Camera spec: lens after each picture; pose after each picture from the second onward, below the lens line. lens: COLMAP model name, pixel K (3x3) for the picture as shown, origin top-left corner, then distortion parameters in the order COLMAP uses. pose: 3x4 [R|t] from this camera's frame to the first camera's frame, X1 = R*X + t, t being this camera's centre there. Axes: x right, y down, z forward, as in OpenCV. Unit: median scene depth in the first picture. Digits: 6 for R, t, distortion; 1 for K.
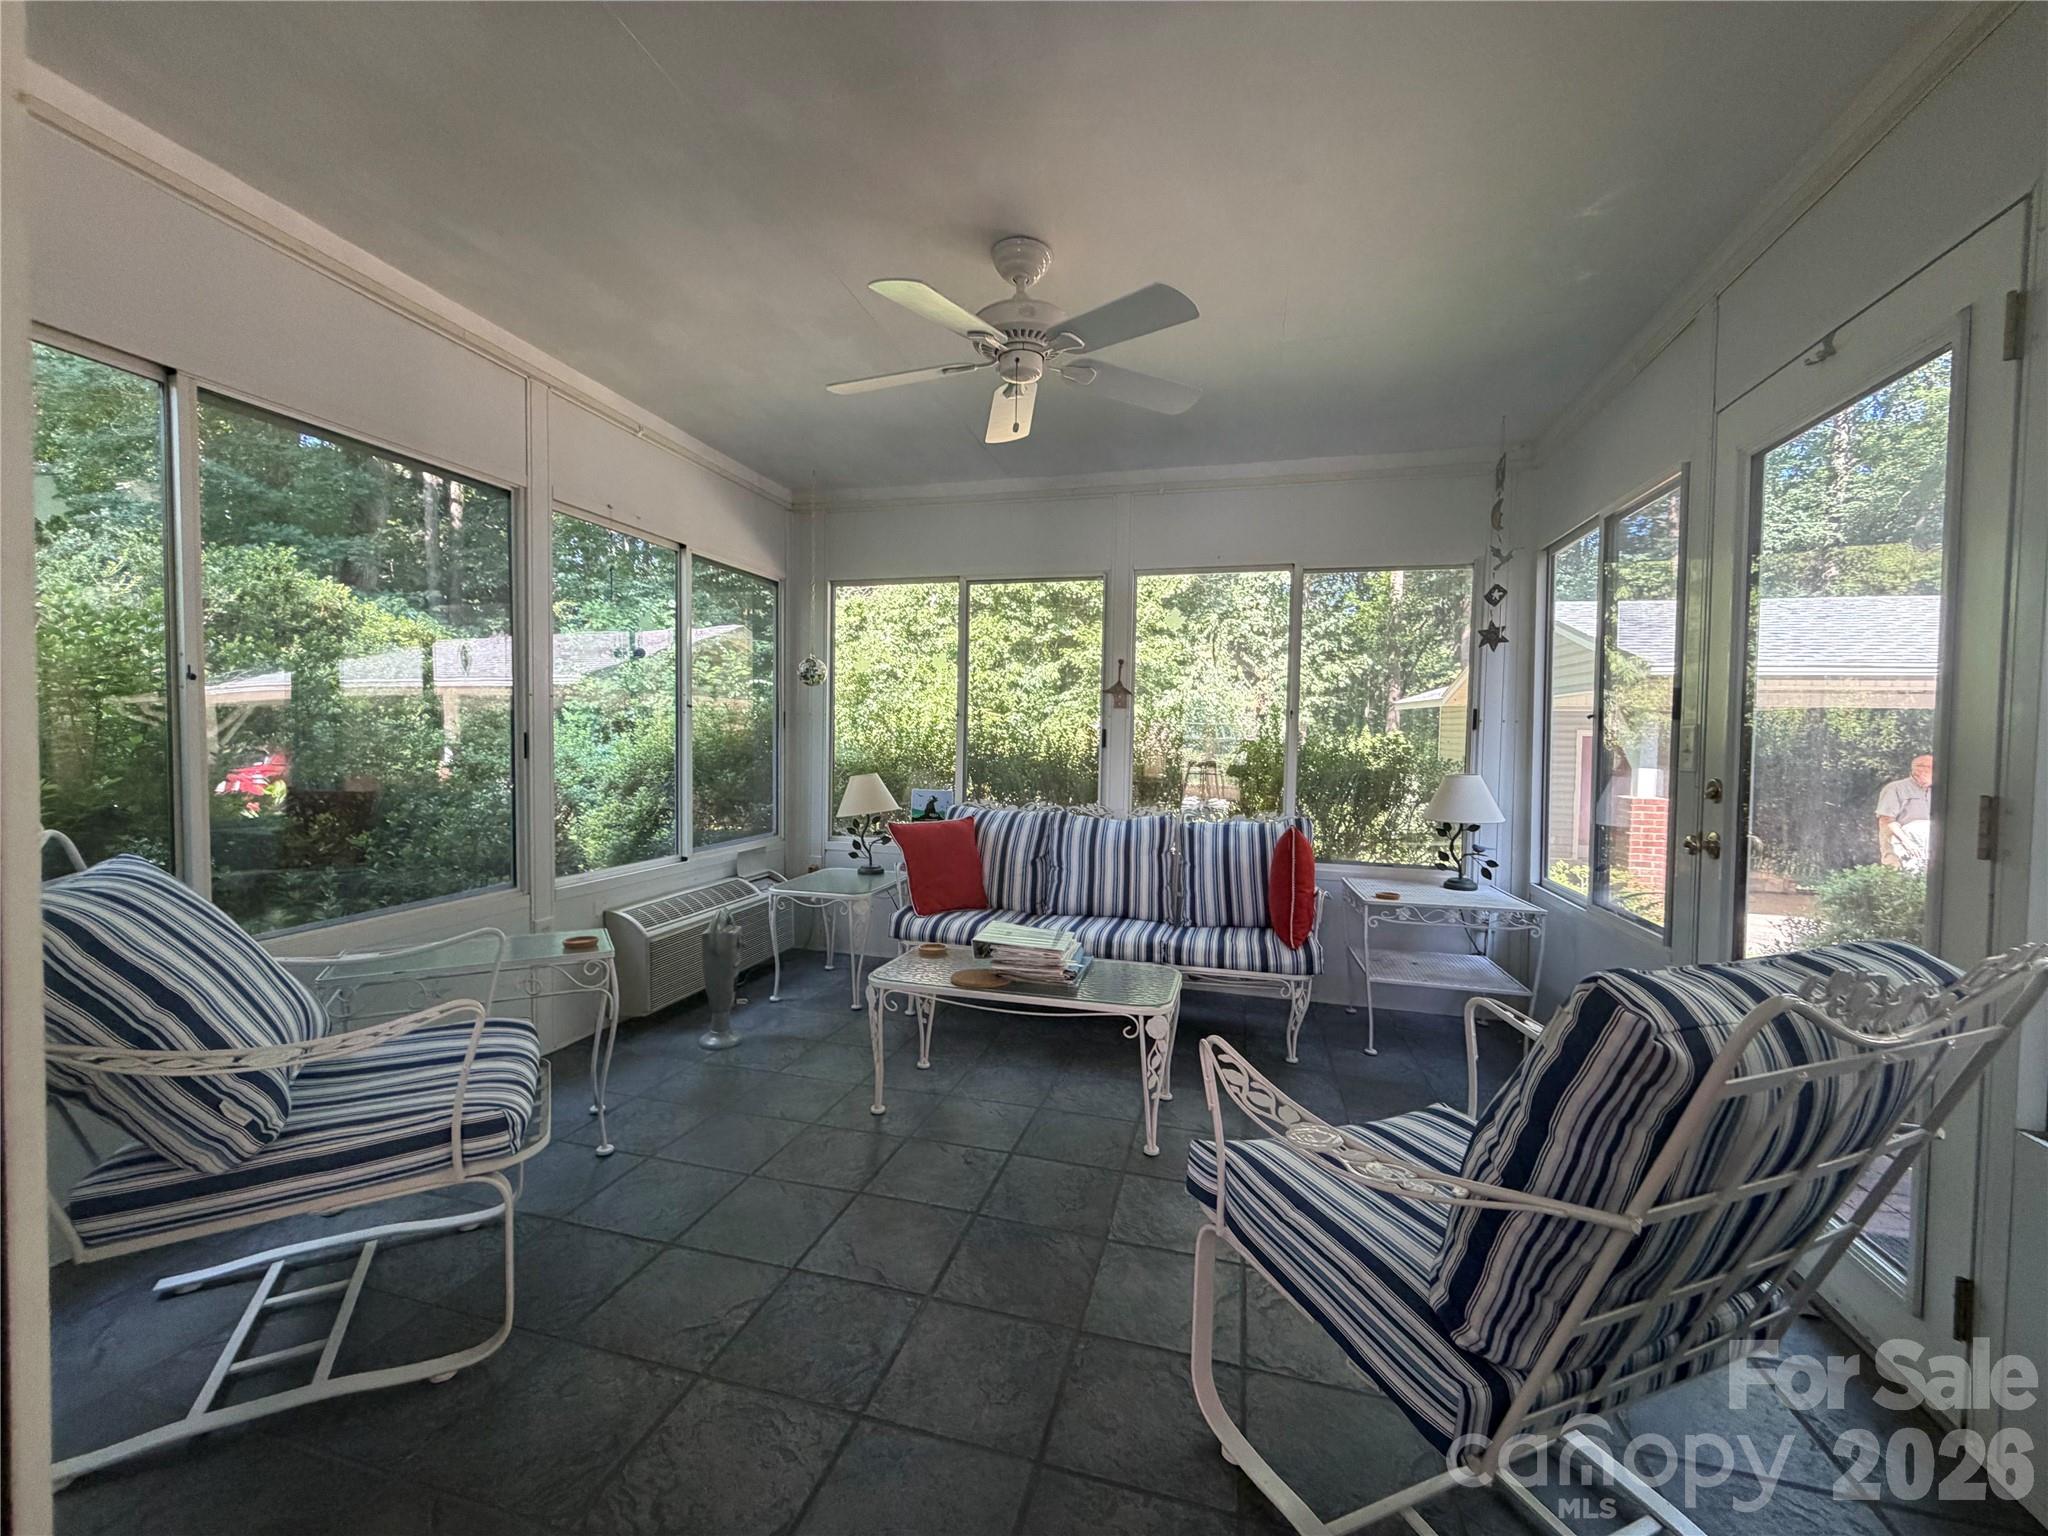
lens RADIAL K [[819.6, 0, 1009.4], [0, 819.6, 762.8], [0, 0, 1]] dist [-0.000750, 0.000170]
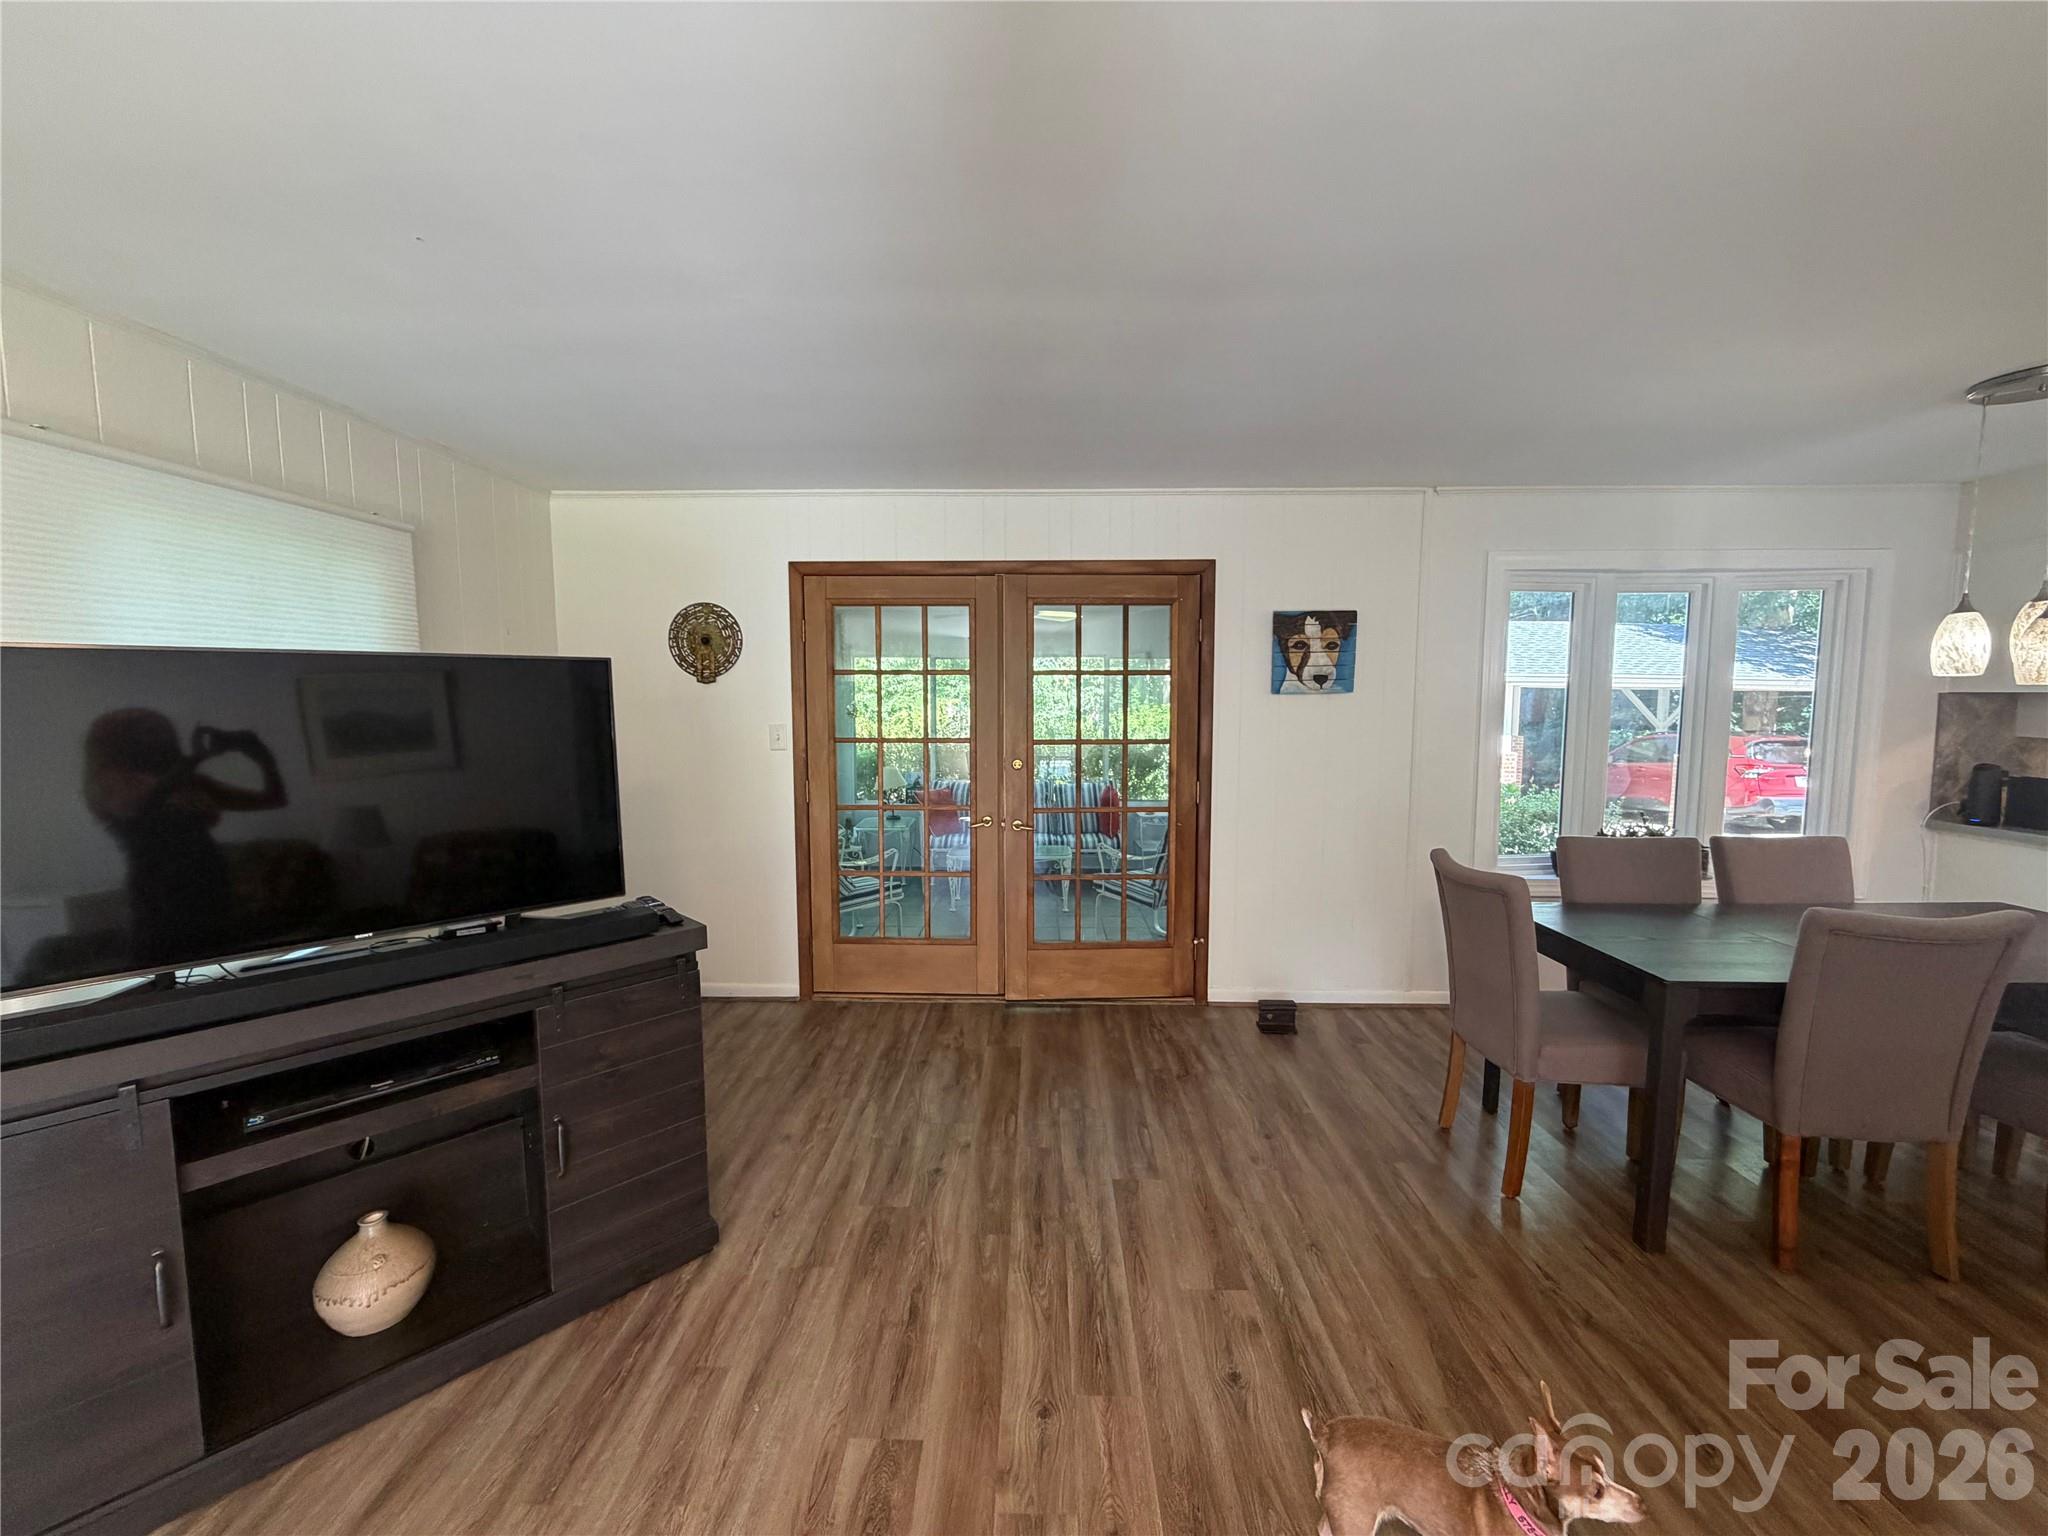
lens RADIAL K [[819.6, 0, 1015.1], [0, 819.6, 764.8], [0, 0, 1]] dist [-0.000750, 0.000170]
pose [[0.969279, -0.032706, 0.243781, -0.365438], [0.018583, 0.998025, 0.060009, -0.095737], [-0.245262, -0.053635, 0.967972, -0.893994]]
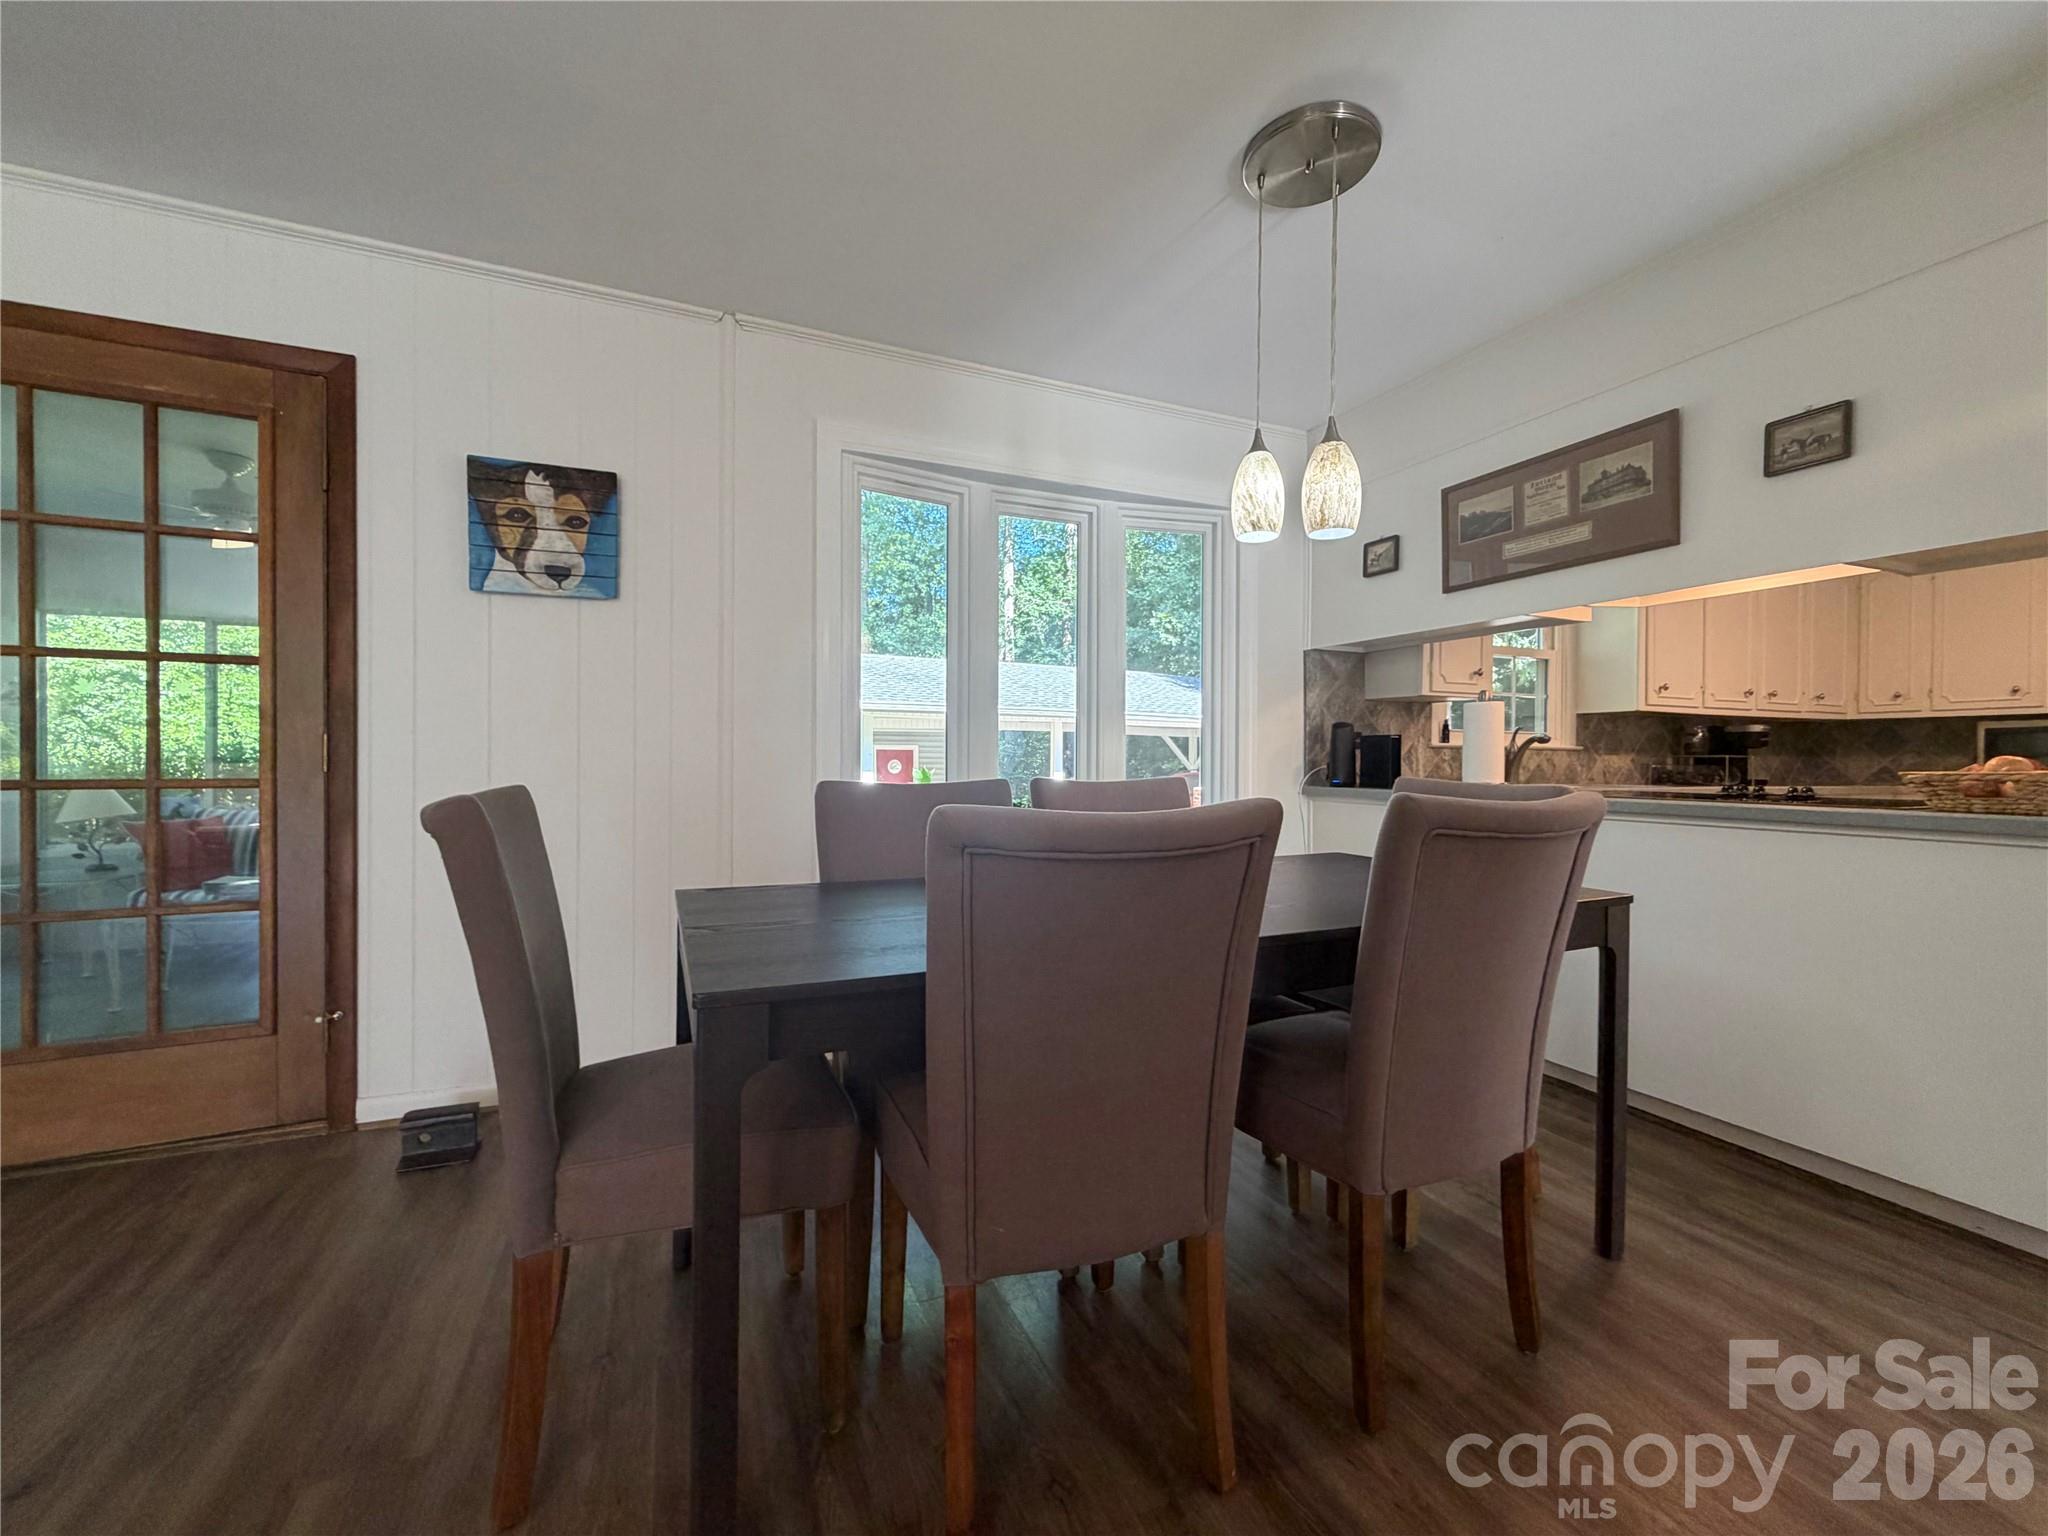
lens RADIAL K [[819.6, 0, 1024.8], [0, 819.6, 771.4], [0, 0, 1]] dist [-0.000750, 0.000170]
pose [[0.777313, -0.015994, 0.628910, 0.120671], [0.023385, 0.999720, -0.003479, 0.030370], [-0.628679, 0.017411, 0.777470, -0.729776]]
